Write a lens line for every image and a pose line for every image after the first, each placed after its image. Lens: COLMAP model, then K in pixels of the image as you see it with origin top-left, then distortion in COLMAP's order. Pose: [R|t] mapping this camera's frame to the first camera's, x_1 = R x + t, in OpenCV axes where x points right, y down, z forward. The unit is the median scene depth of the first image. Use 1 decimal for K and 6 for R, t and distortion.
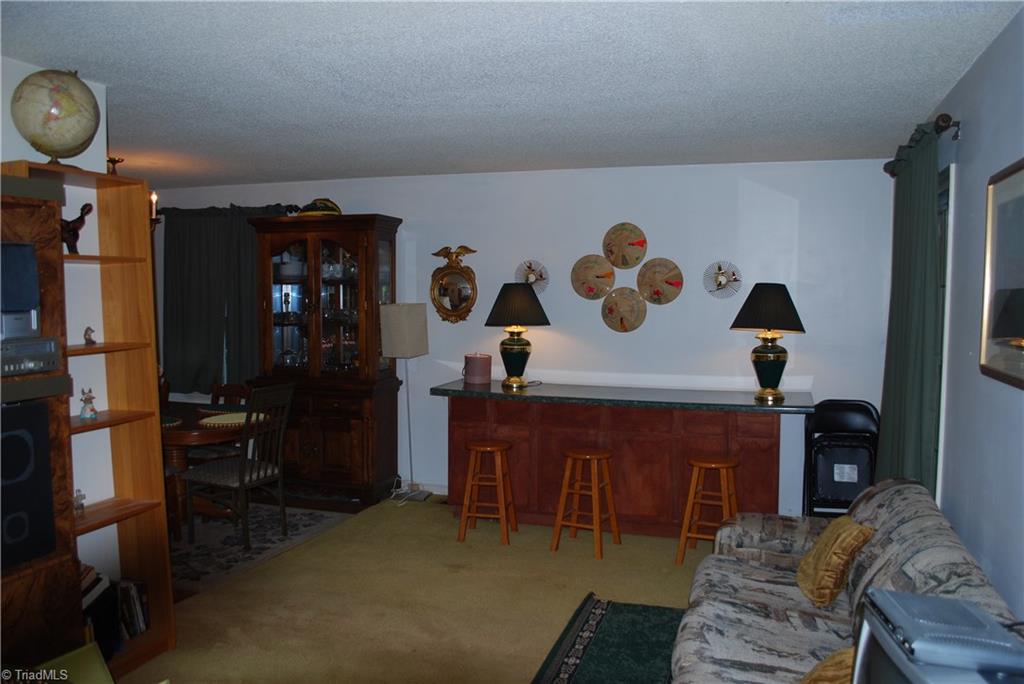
lens RADIAL K [[792.0, 0, 512.0], [0, 792.0, 342.0], [0, 0, 1]] dist [0.000939, 0.000508]
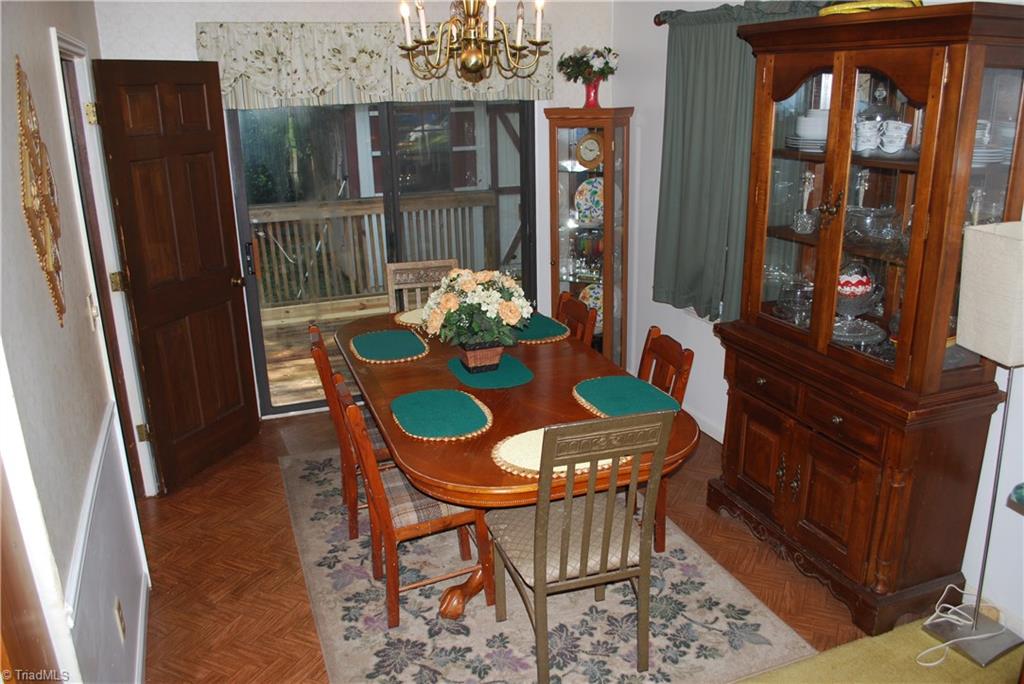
lens RADIAL K [[827.6, 0, 512.0], [0, 827.6, 342.0], [0, 0, 1]] dist [0.003521, -0.175669]
pose [[0.636078, 0.214882, -0.741101, 0.017061], [-0.028248, 0.966283, 0.255928, -0.090598], [0.771108, -0.141856, 0.620701, 0.526563]]
